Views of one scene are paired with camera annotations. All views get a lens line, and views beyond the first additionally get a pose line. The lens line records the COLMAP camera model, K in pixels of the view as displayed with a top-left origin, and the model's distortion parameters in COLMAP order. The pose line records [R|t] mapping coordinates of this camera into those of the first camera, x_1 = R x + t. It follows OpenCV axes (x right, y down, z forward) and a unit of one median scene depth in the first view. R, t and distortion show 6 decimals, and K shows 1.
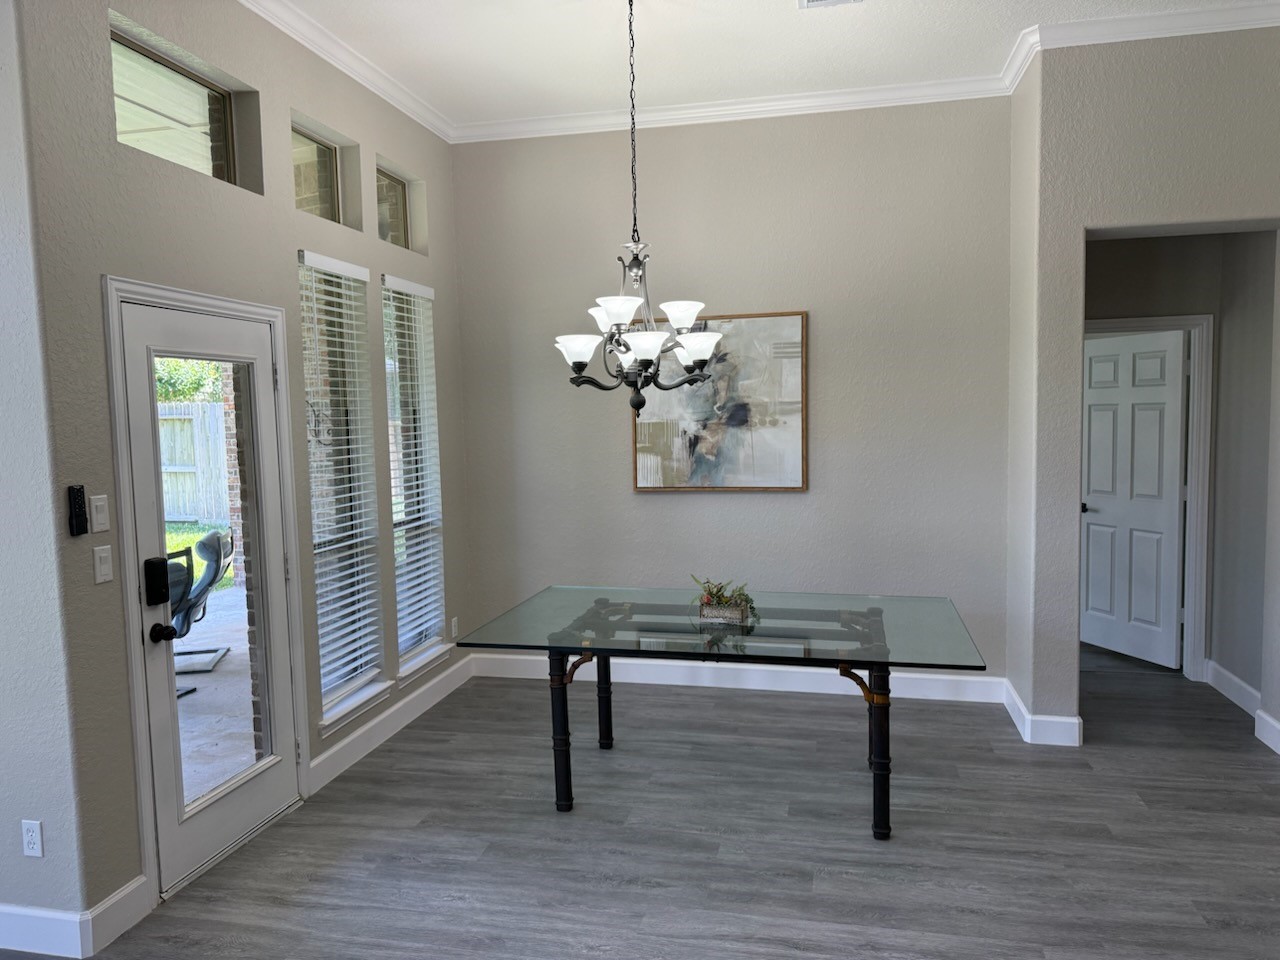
lens RADIAL K [[903.1, 0, 639.1], [0, 903.1, 487.4], [0, 0, 1]] dist [0.024957, -0.008144]
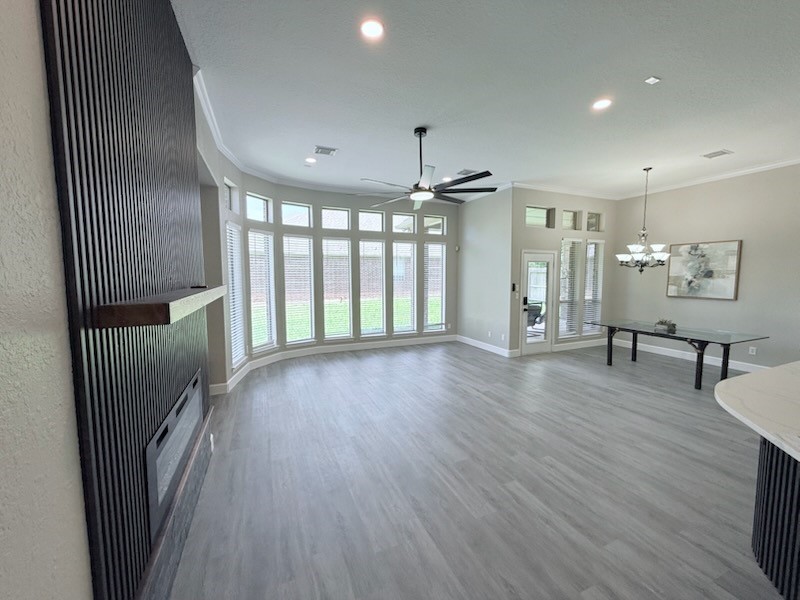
lens RADIAL K [[320.7, 0, 397.8], [0, 320.7, 301.8], [0, 0, 1]] dist [0.000434, -0.000195]
pose [[0.573292, 0.086839, -0.814736, 0.469459], [-0.075917, 0.995720, 0.052710, 0.043777], [0.815826, 0.031634, 0.577431, -0.593649]]
